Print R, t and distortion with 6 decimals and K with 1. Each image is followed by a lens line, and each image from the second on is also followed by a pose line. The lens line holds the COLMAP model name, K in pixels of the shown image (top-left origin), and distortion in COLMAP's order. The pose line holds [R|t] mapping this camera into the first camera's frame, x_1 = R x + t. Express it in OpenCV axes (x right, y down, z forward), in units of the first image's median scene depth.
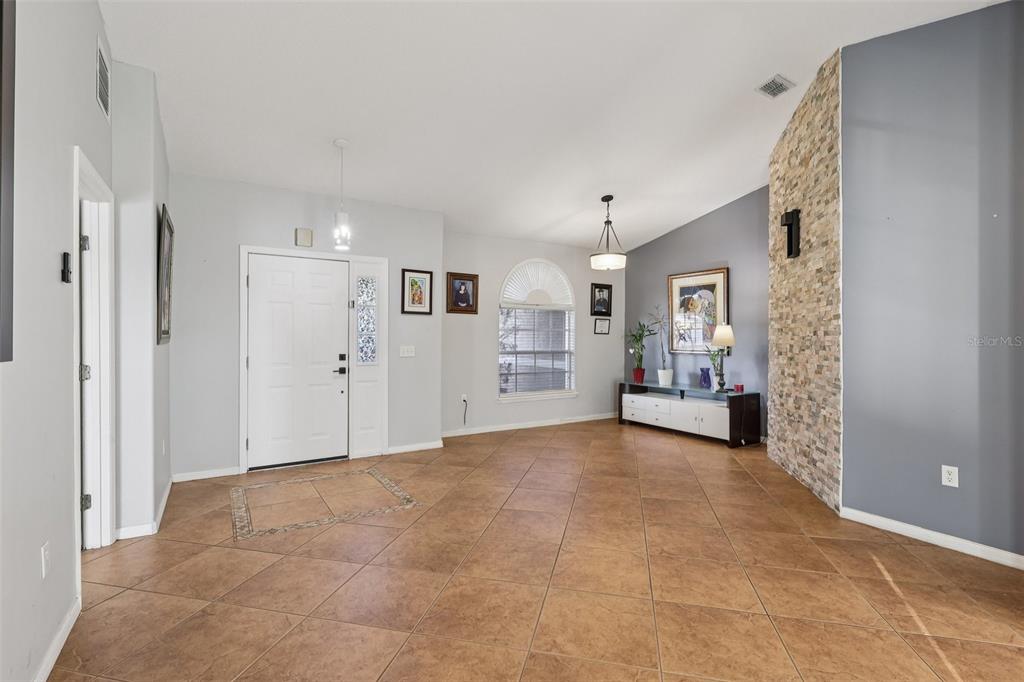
lens RADIAL K [[475.9, 0, 511.2], [0, 475.9, 337.5], [0, 0, 1]] dist [-0.002072, 0.001264]
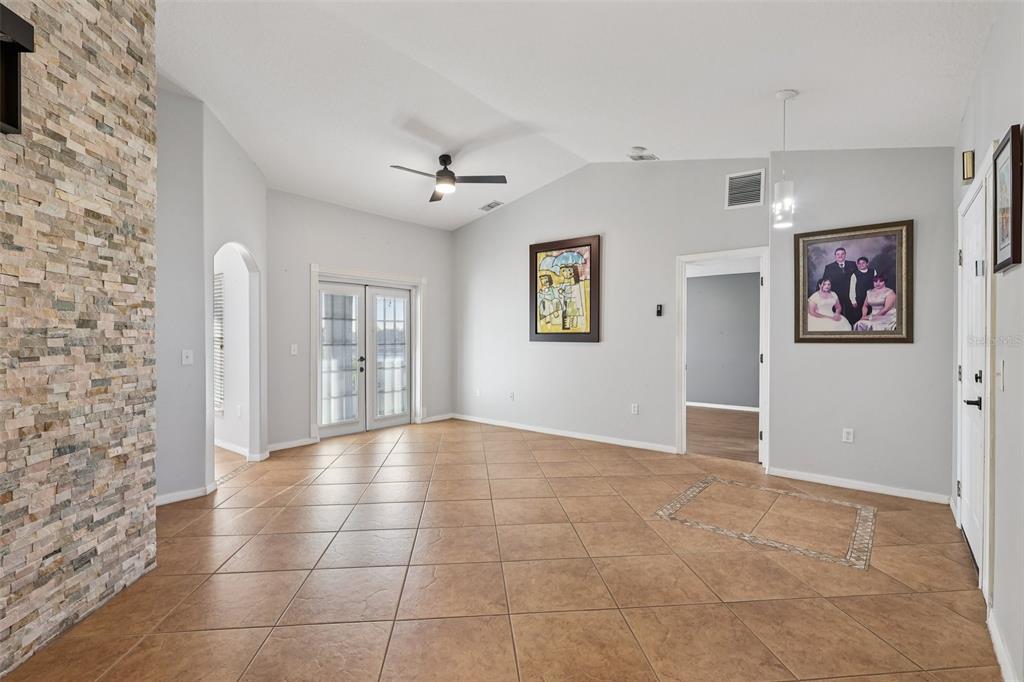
lens RADIAL K [[475.9, 0, 511.2], [0, 475.9, 337.5], [0, 0, 1]] dist [-0.002072, 0.001264]
pose [[-0.946708, -0.004291, -0.322064, 0.345828], [-0.004510, 0.999990, -0.000065, 0.004472], [0.322061, 0.001391, -0.946718, 1.661510]]
